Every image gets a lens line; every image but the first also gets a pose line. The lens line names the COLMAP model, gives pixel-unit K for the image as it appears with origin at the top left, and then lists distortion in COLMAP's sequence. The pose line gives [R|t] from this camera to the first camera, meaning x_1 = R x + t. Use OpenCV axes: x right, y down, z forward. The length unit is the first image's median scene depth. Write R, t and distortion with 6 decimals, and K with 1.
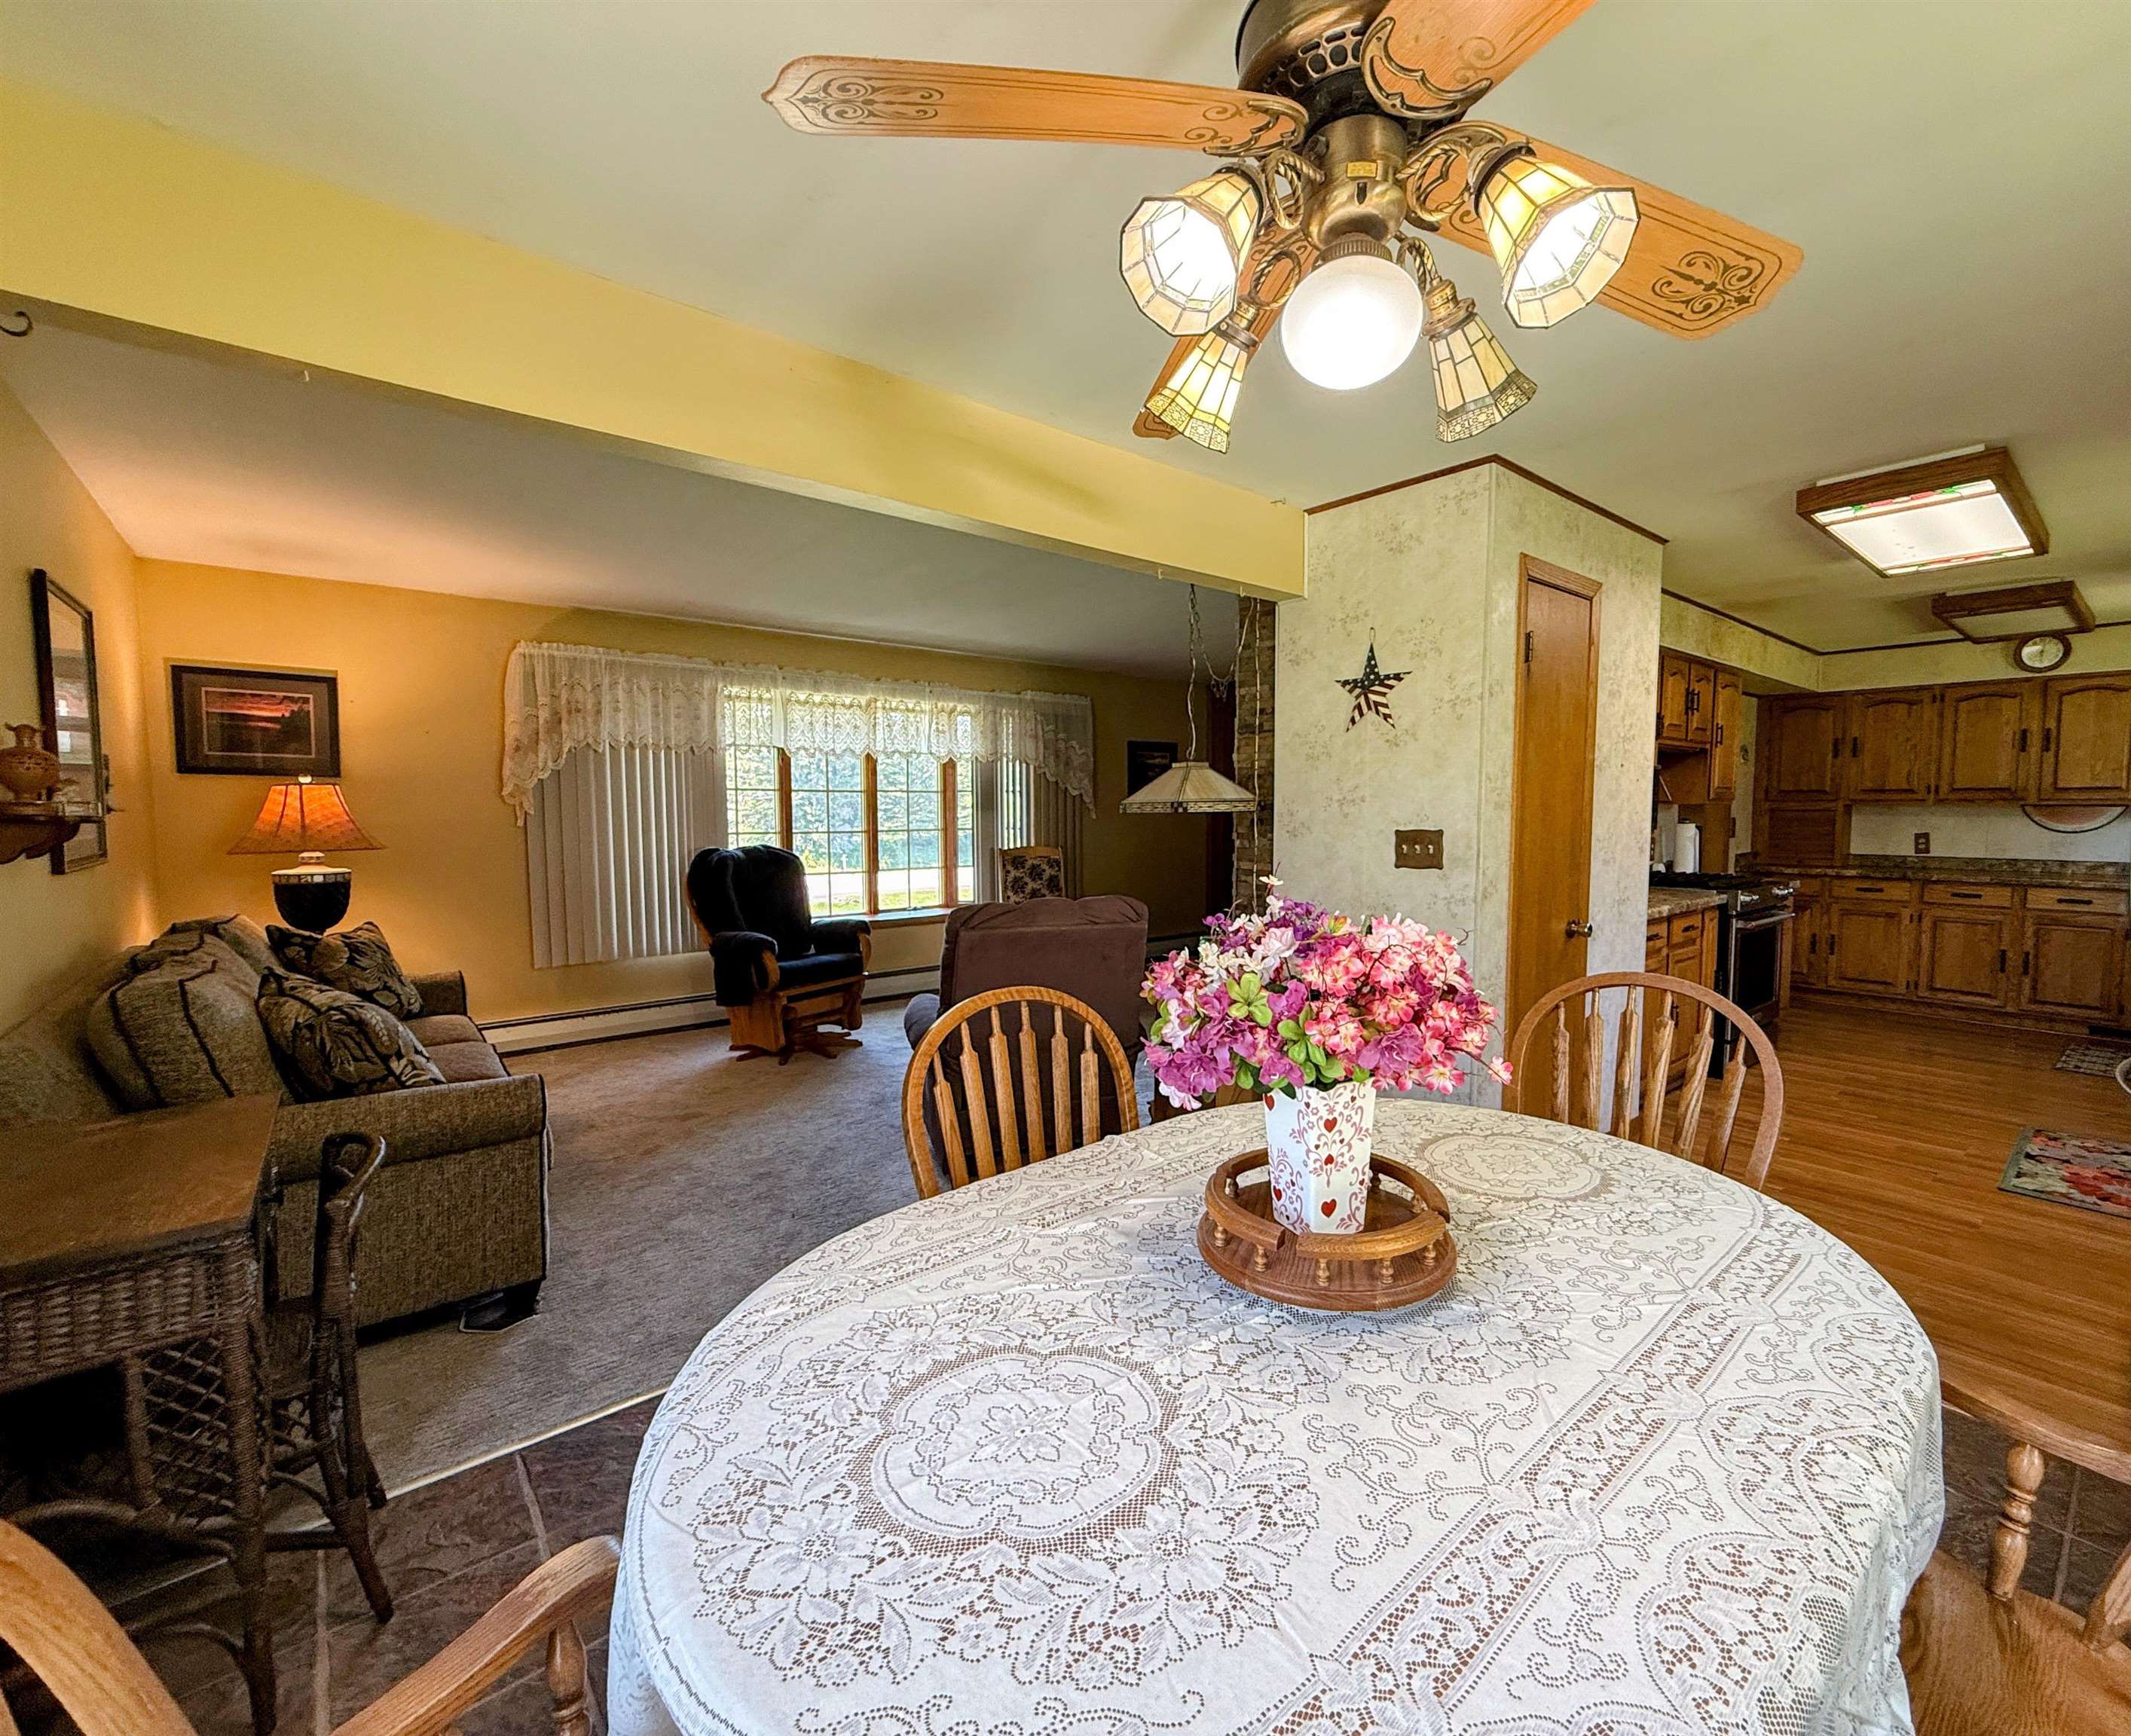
lens RADIAL K [[925.5, 0, 1132.4], [0, 925.5, 874.1], [0, 0, 1]] dist [0.004127, -0.000093]
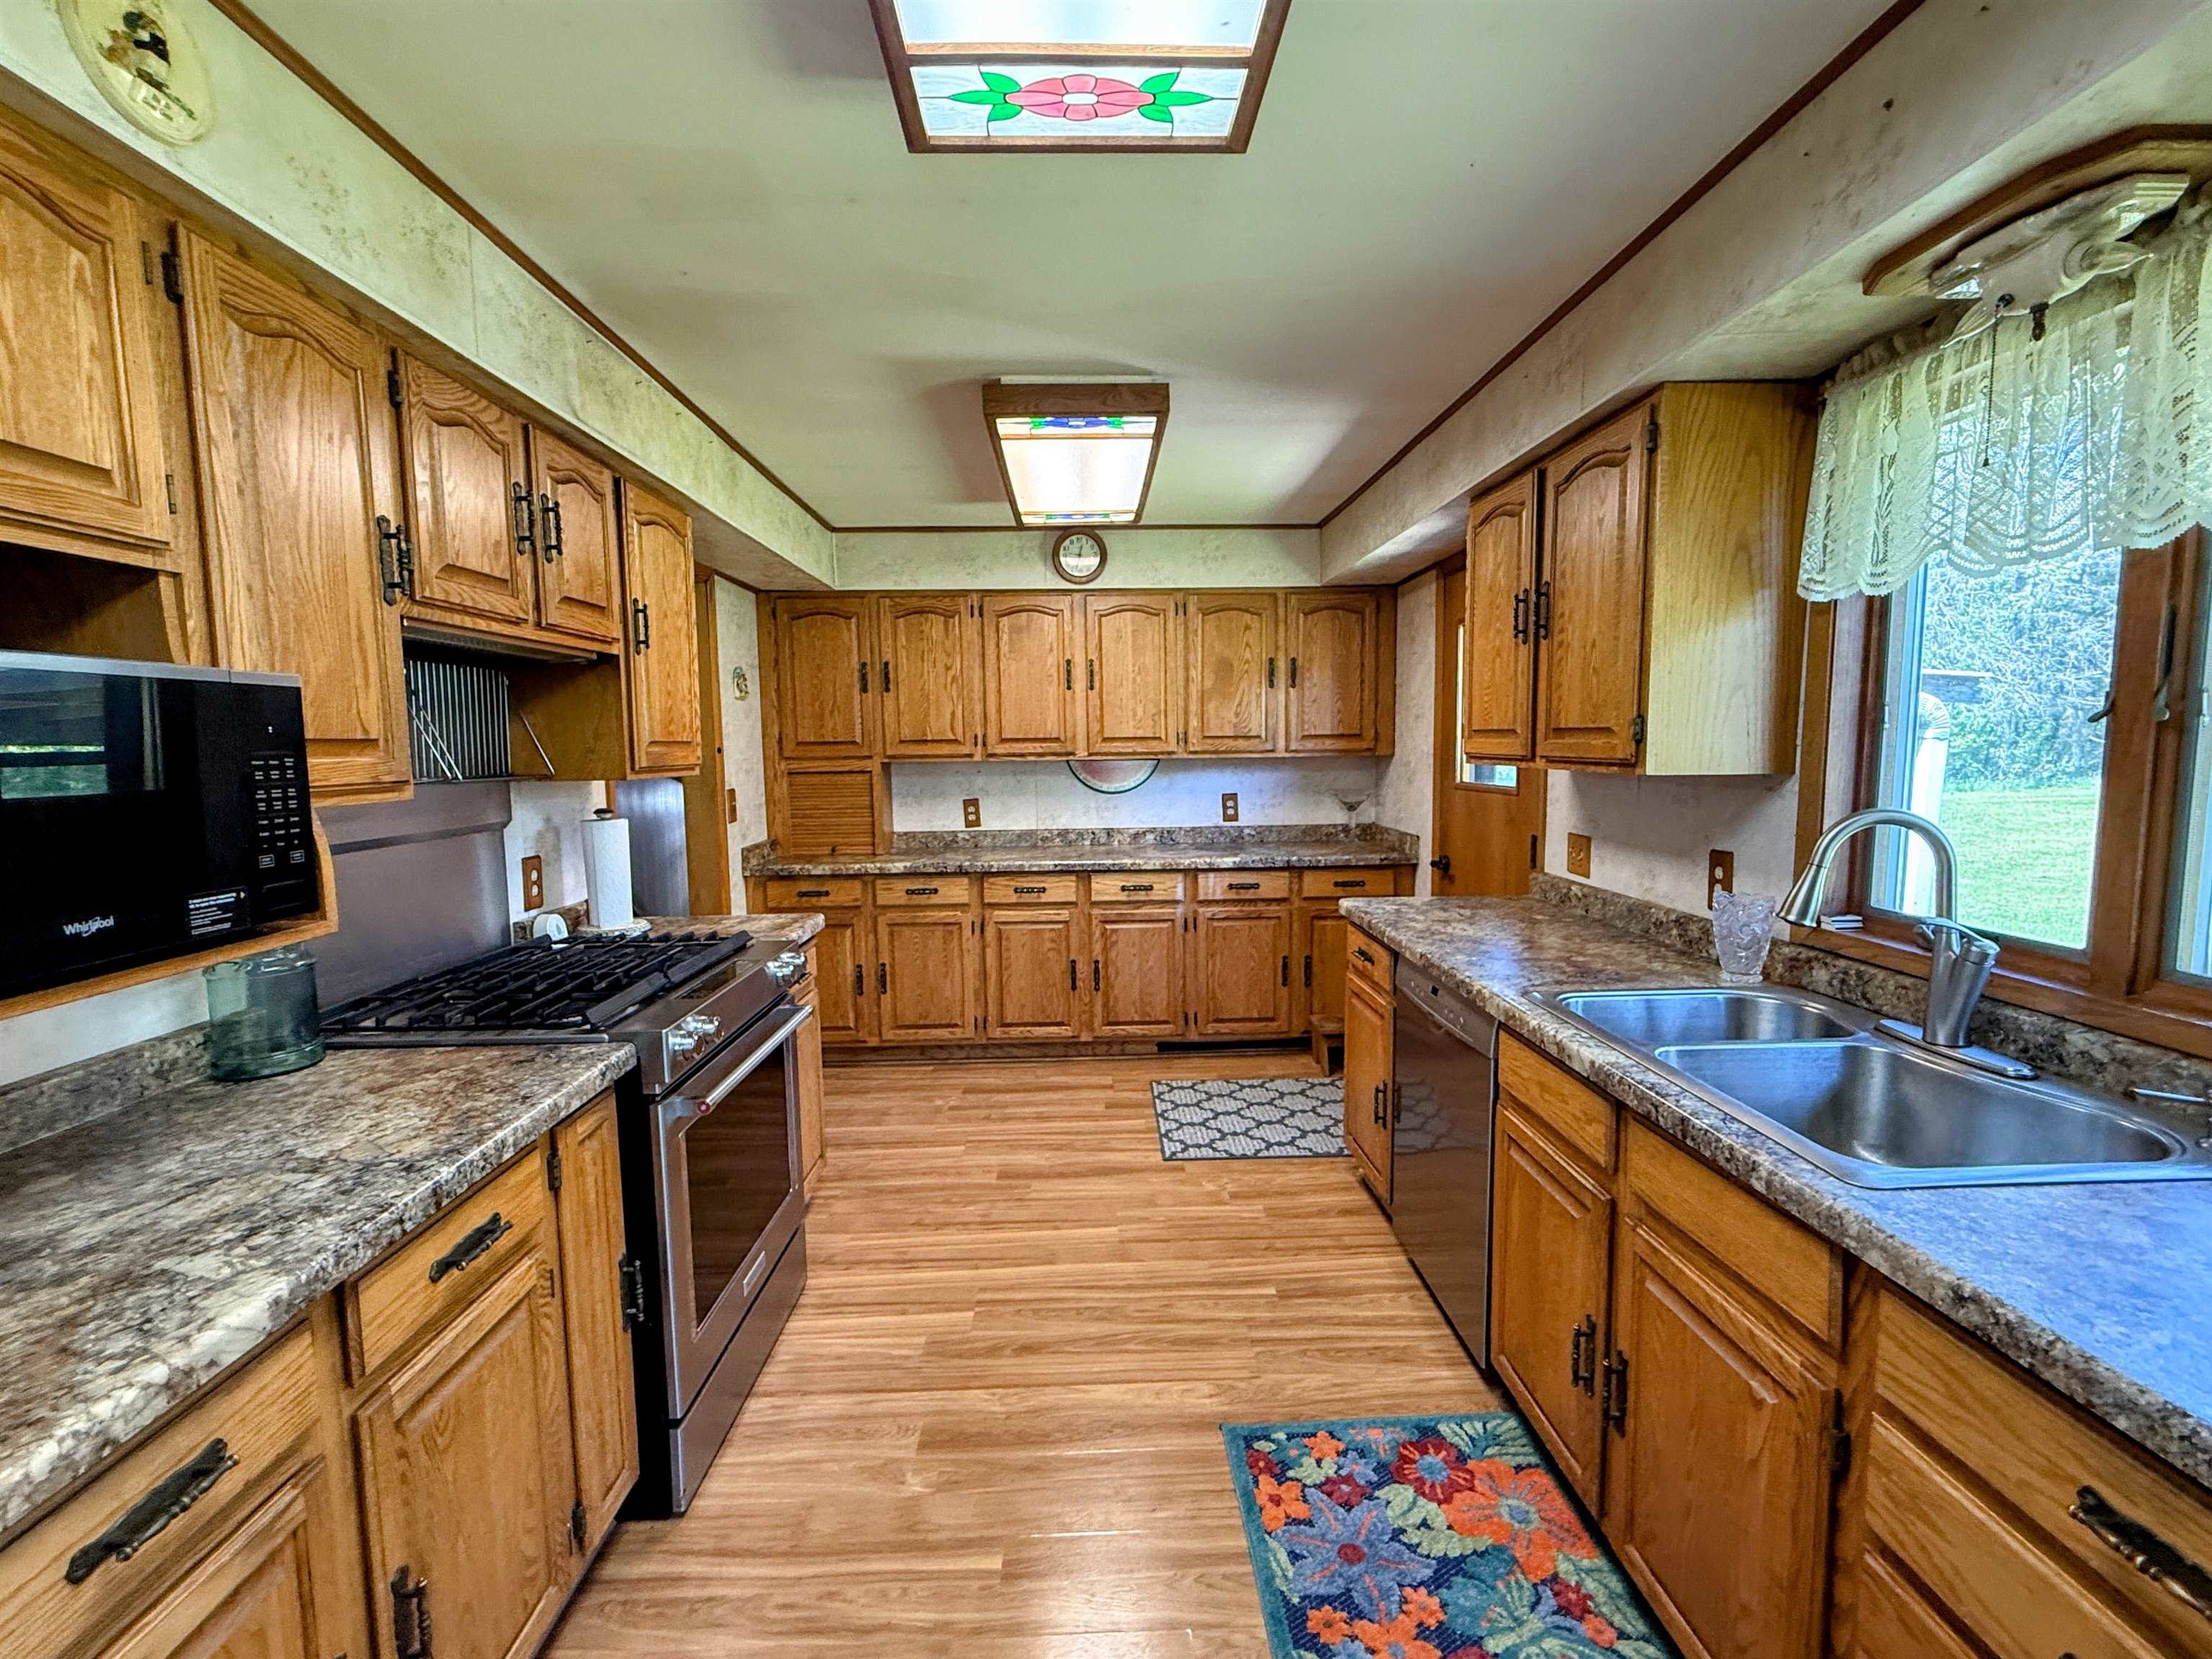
lens RADIAL K [[938.1, 0, 1097.9], [0, 938.1, 822.9], [0, 0, 1]] dist [-0.000045, -0.000068]
pose [[0.638039, -0.076826, 0.766162, 0.387031], [0.072625, 0.996579, 0.039451, -0.052717], [-0.766571, 0.030471, 0.641436, 0.500872]]
